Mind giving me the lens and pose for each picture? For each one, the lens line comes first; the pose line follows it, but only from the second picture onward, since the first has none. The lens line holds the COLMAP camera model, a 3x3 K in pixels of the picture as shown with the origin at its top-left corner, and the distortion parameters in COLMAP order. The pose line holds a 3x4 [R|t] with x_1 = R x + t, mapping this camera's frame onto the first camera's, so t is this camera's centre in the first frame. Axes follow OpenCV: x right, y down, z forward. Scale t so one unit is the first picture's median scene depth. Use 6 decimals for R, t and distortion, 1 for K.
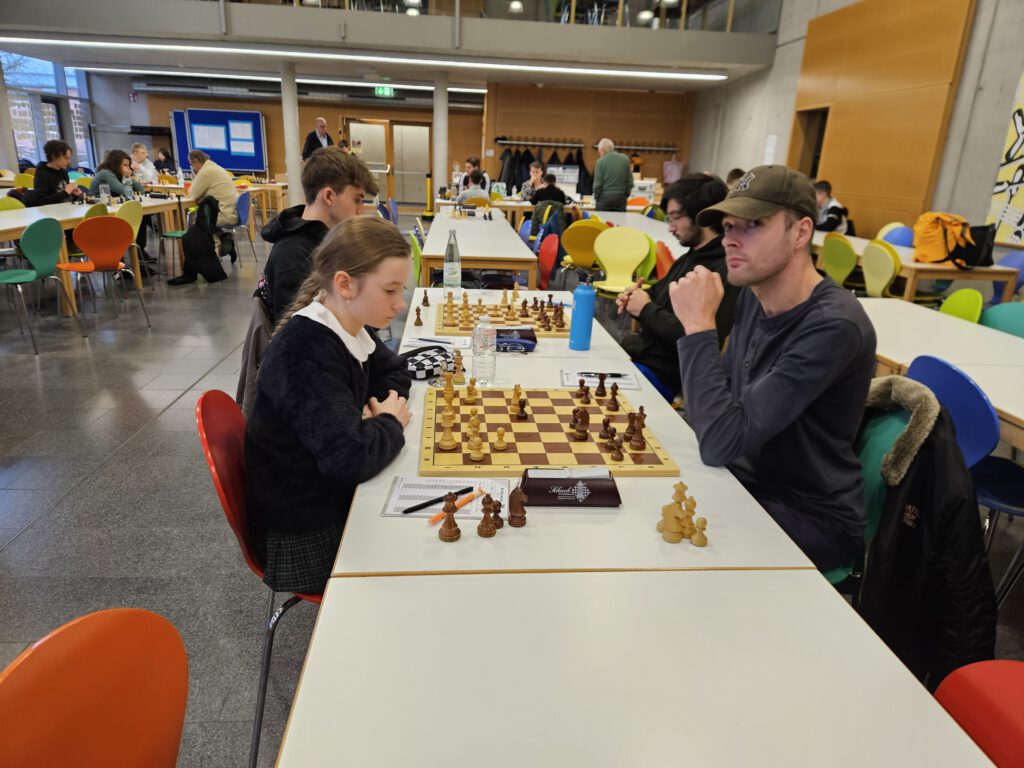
lens RADIAL K [[688.5, 0, 512.0], [0, 688.5, 384.0], [0, 0, 1]] dist [0.058830, -0.065429]
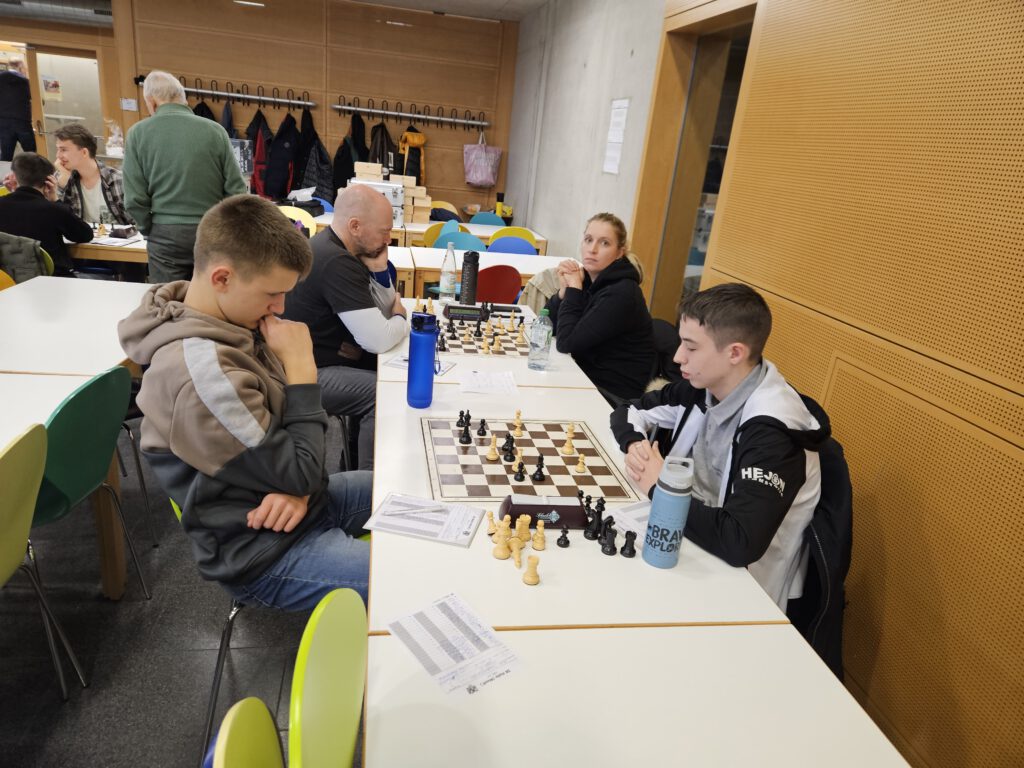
lens RADIAL K [[688.5, 0, 512.0], [0, 688.5, 384.0], [0, 0, 1]] dist [0.058830, -0.065429]
pose [[0.991712, 0.016208, 0.127452, 0.192706], [-0.020575, 0.999243, 0.033027, -0.146865], [-0.126820, -0.035376, 0.991295, 0.434773]]
